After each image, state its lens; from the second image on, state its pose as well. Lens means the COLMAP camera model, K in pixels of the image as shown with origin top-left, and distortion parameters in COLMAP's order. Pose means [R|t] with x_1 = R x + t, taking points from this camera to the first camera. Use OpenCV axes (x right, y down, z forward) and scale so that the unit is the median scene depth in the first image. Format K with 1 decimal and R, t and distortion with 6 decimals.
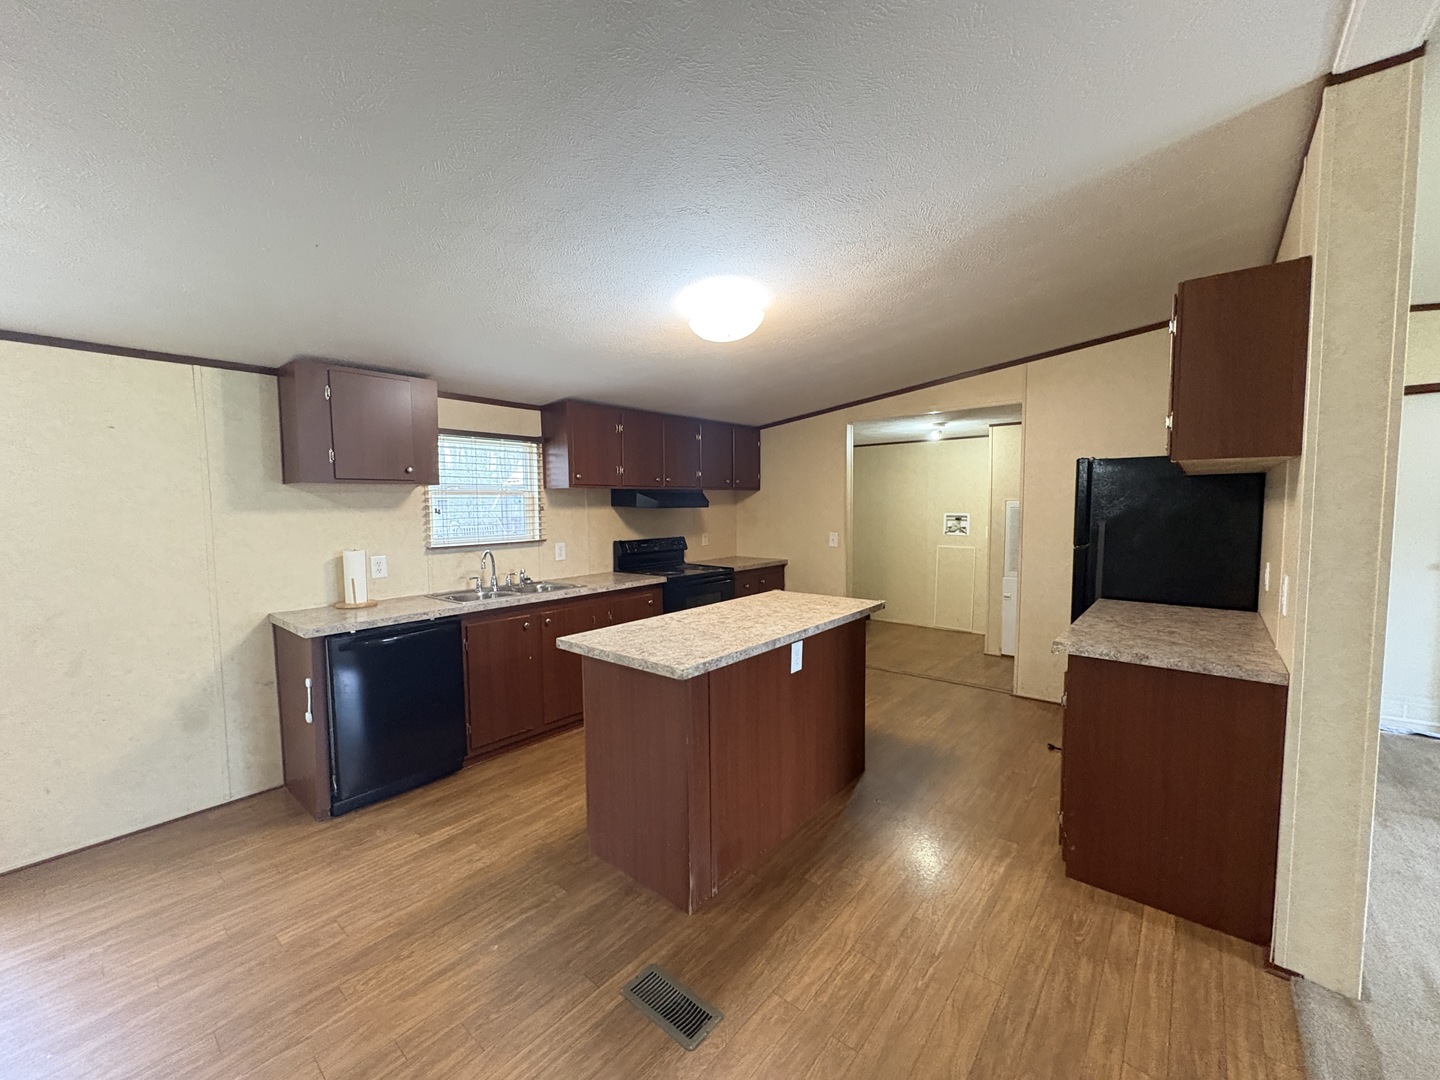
lens RADIAL K [[571.6, 0, 722.2], [0, 571.6, 542.7], [0, 0, 1]] dist [0.002373, -0.000301]
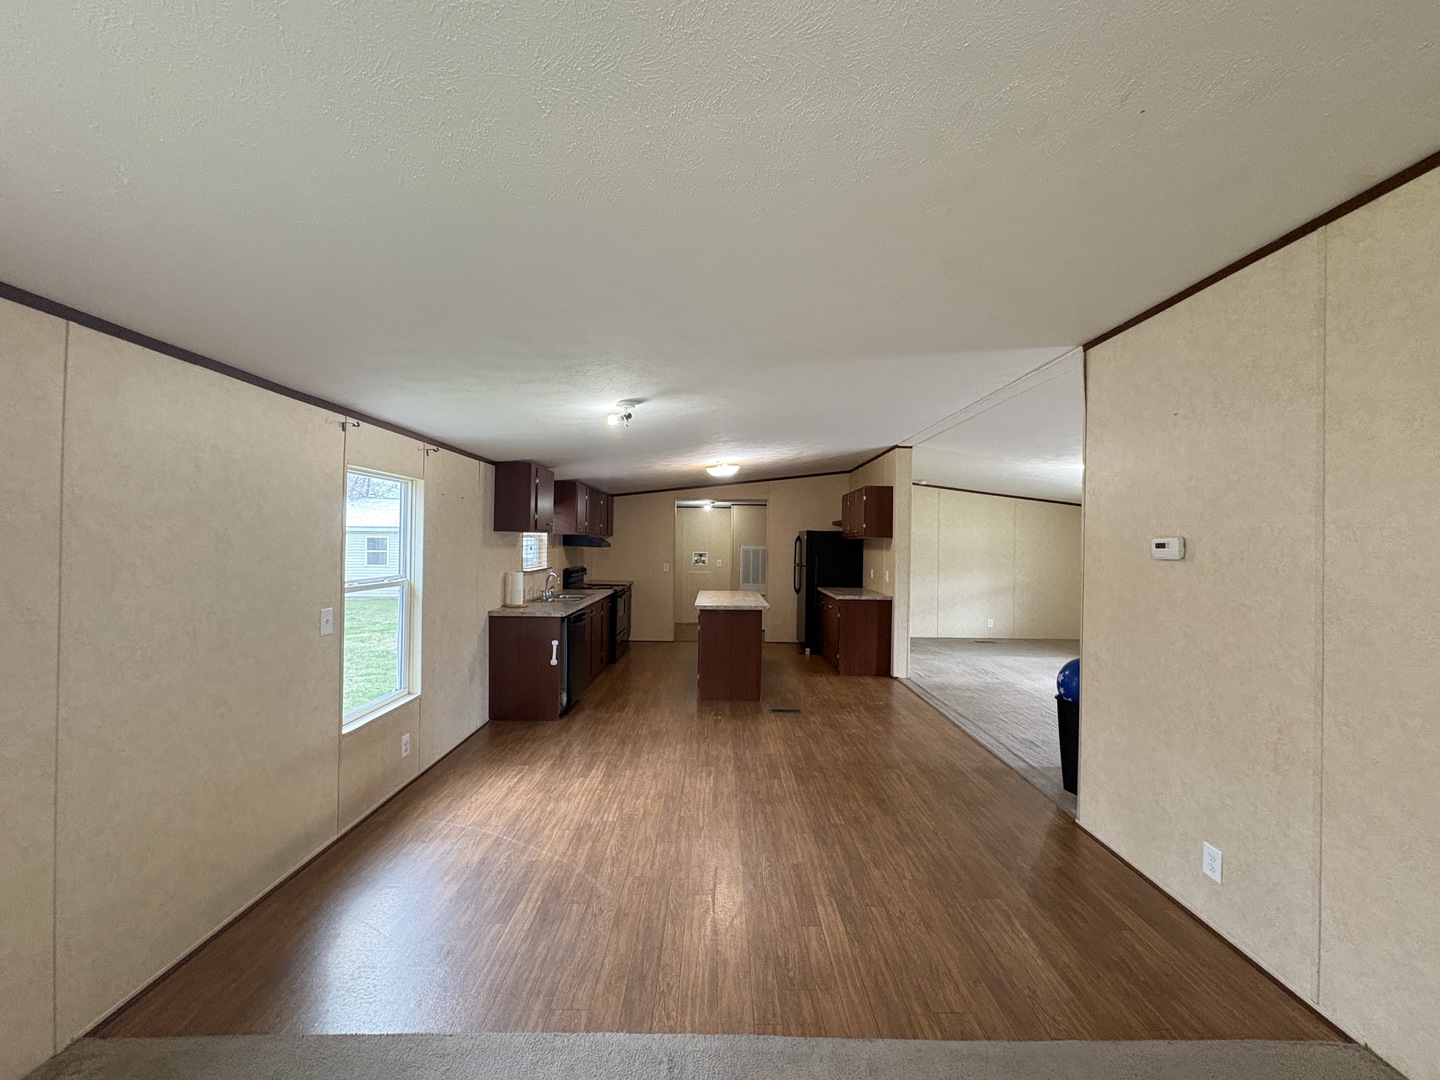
lens RADIAL K [[571.6, 0, 723.9], [0, 571.6, 526.8], [0, 0, 1]] dist [0.002373, -0.000301]
pose [[0.760432, 0.034644, 0.648493, -1.334348], [0.028183, 0.995875, -0.086250, 0.045264], [-0.648806, 0.083864, 0.756319, -0.666099]]
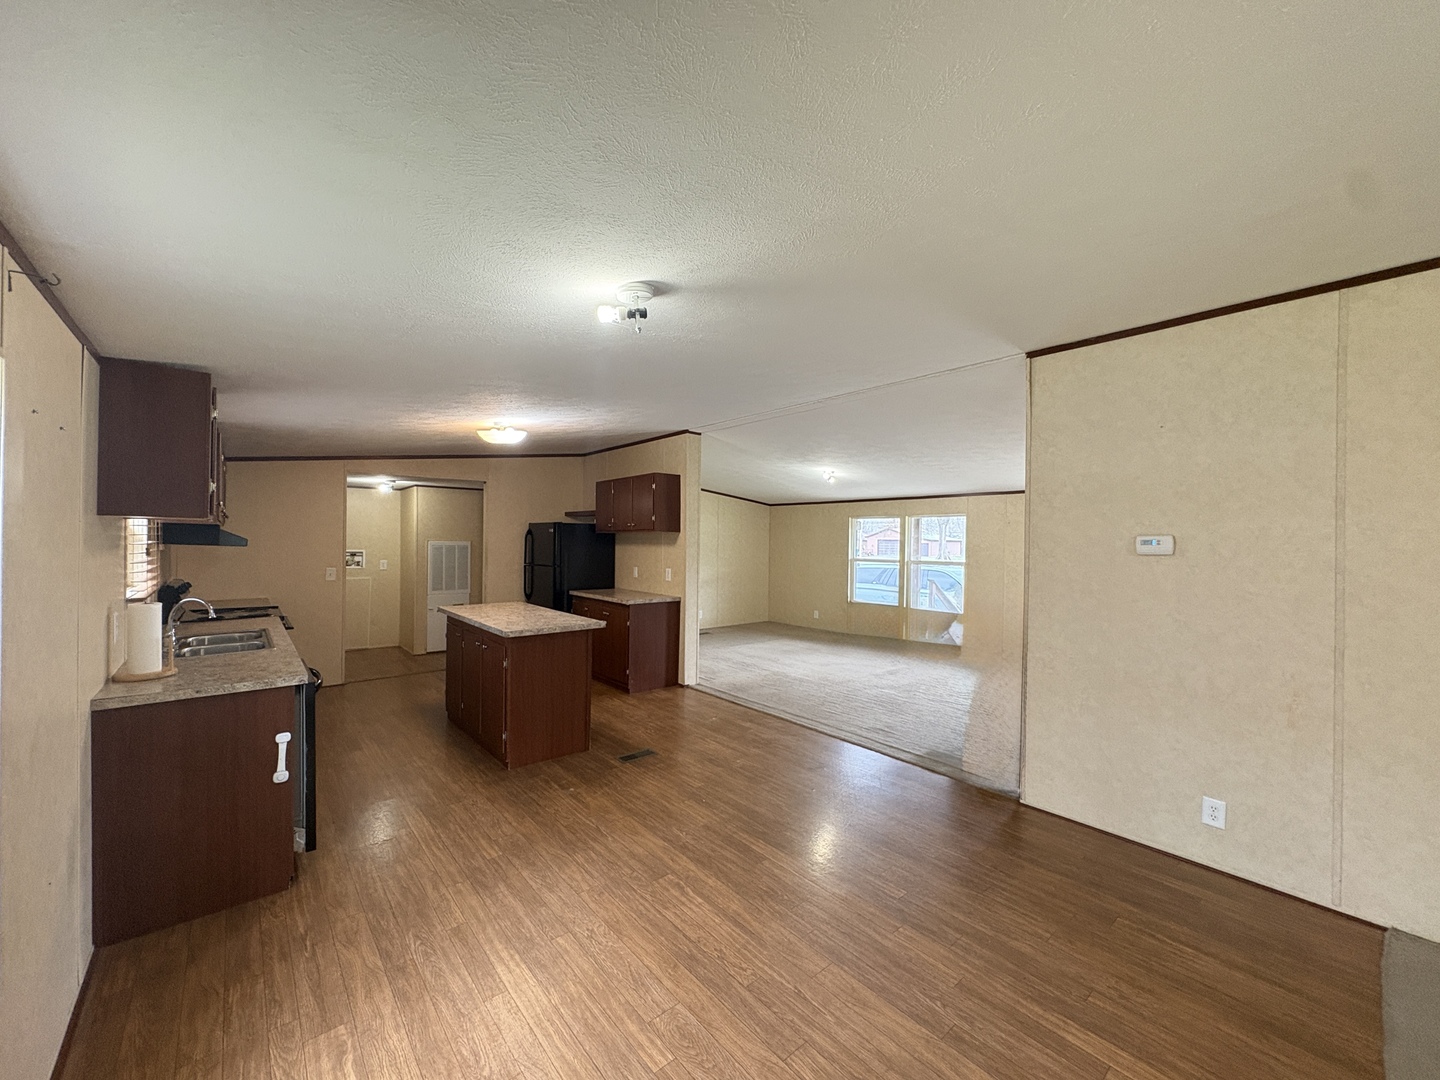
lens RADIAL K [[571.6, 0, 722.2], [0, 571.6, 530.3], [0, 0, 1]] dist [0.002373, -0.000301]
pose [[0.165312, 0.025768, 0.985905, -1.350373], [0.058538, 0.997640, -0.035890, -0.010899], [-0.984503, 0.063646, 0.163413, 0.117476]]
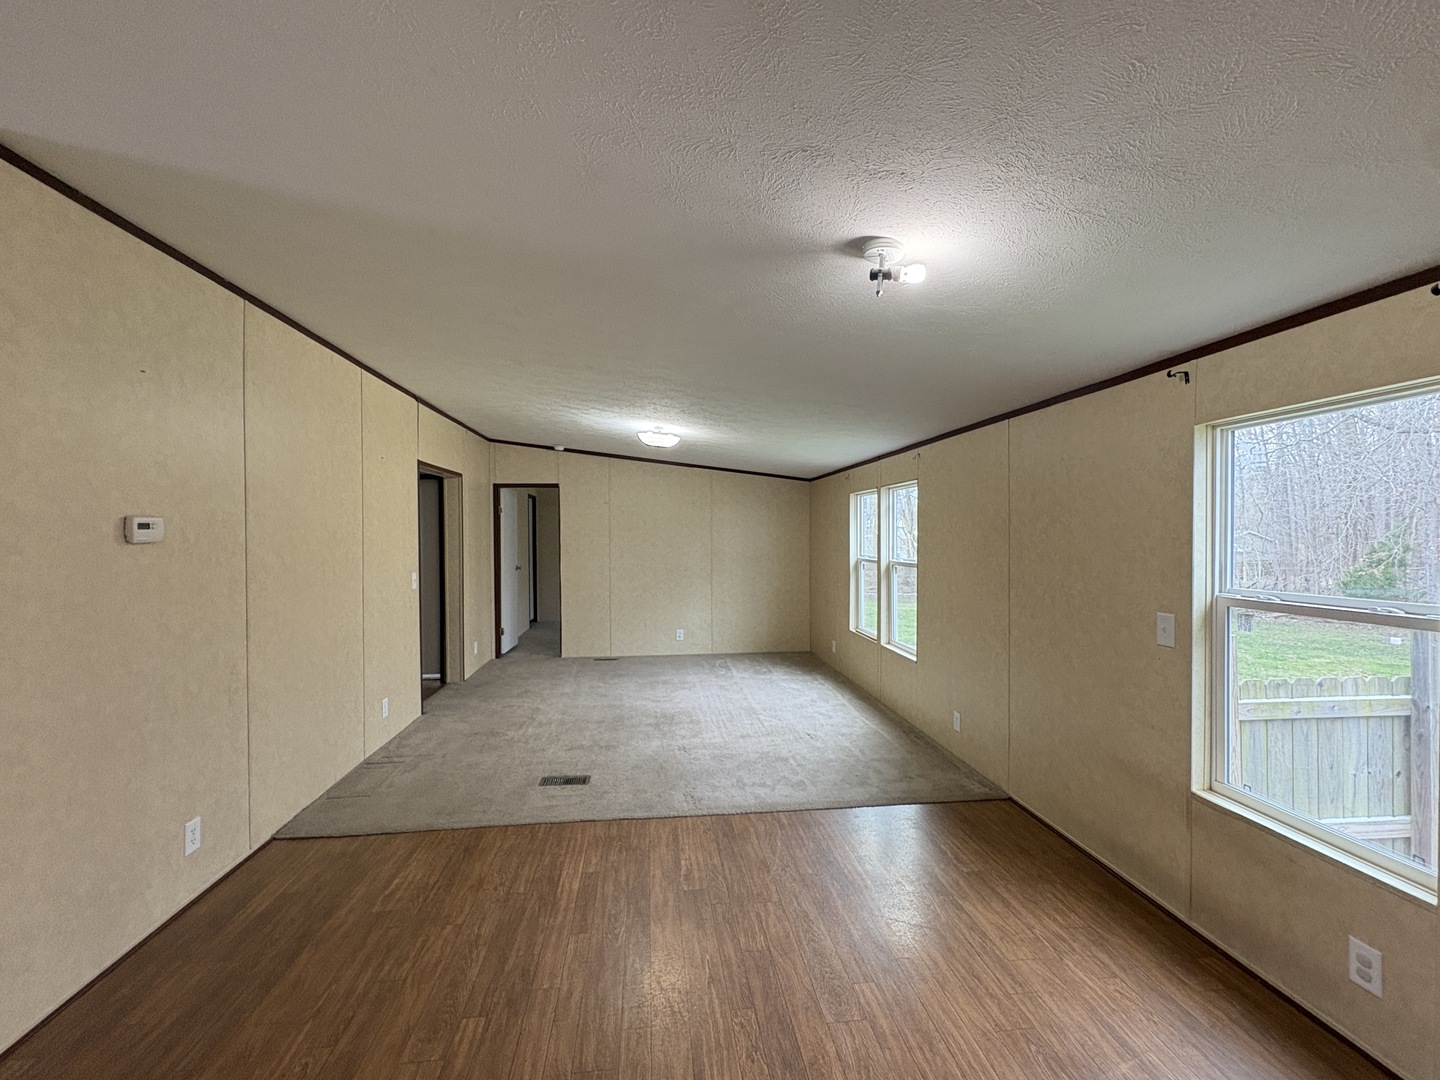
lens RADIAL K [[647.0, 0, 718.2], [0, 647.0, 537.7], [0, 0, 1]] dist [0.000204, 0.000744]
pose [[-0.692505, 0.012343, -0.721307, -0.181213], [-0.043359, 0.997334, 0.058693, -0.046723], [0.720109, 0.071921, -0.690124, 0.637344]]
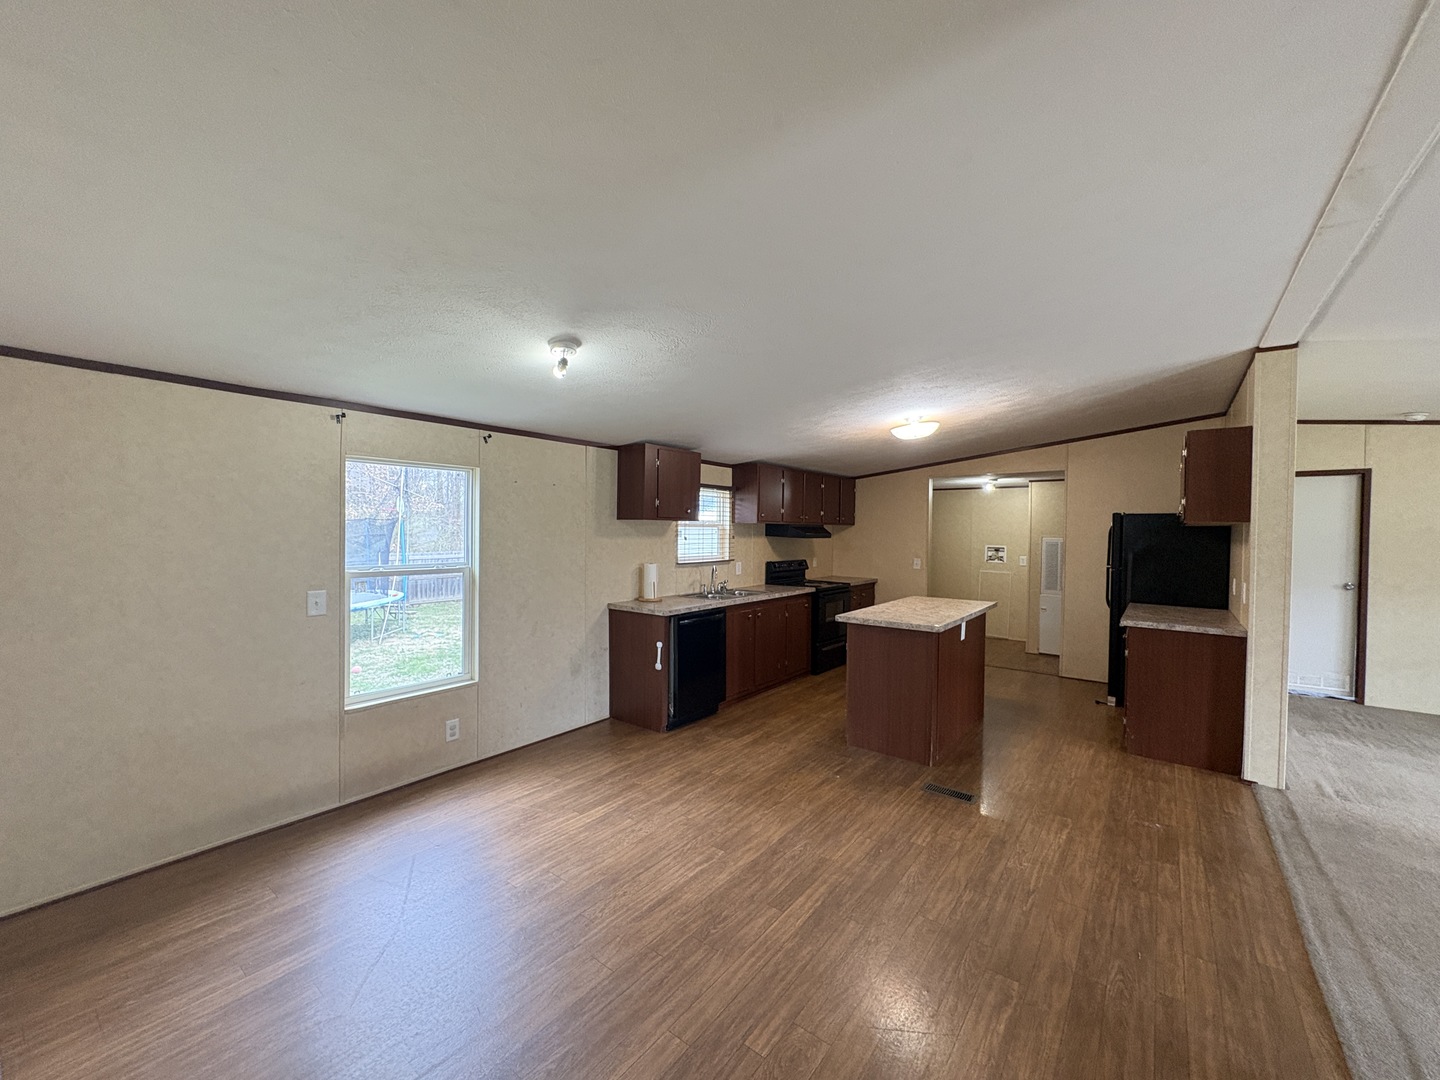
lens RADIAL K [[571.6, 0, 722.7], [0, 571.6, 543.6], [0, 0, 1]] dist [0.002373, -0.000301]
pose [[0.999039, 0.018583, 0.039703, -0.544928], [-0.016719, 0.998765, -0.046777, 0.030070], [-0.040523, 0.046068, 0.998116, -0.550472]]
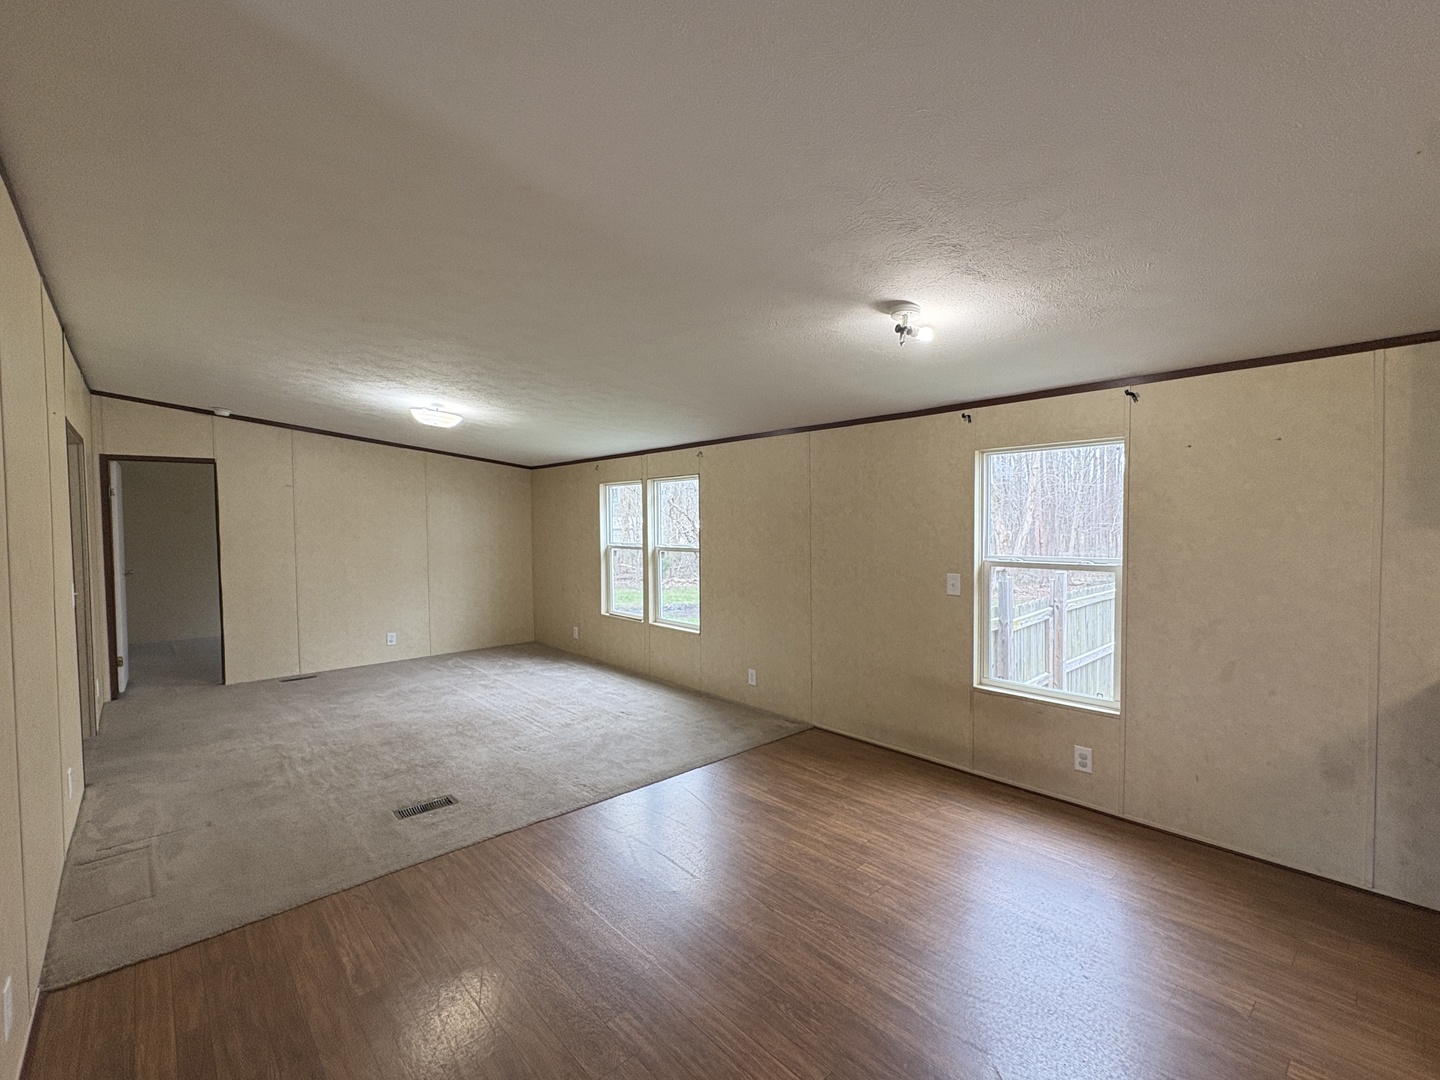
lens RADIAL K [[647.0, 0, 721.4], [0, 647.0, 538.1], [0, 0, 1]] dist [0.000204, 0.000744]
pose [[-0.142533, 0.035871, -0.989140, 0.135358], [-0.059947, 0.997196, 0.044801, -0.023489], [0.987973, 0.065682, -0.139983, 0.195224]]
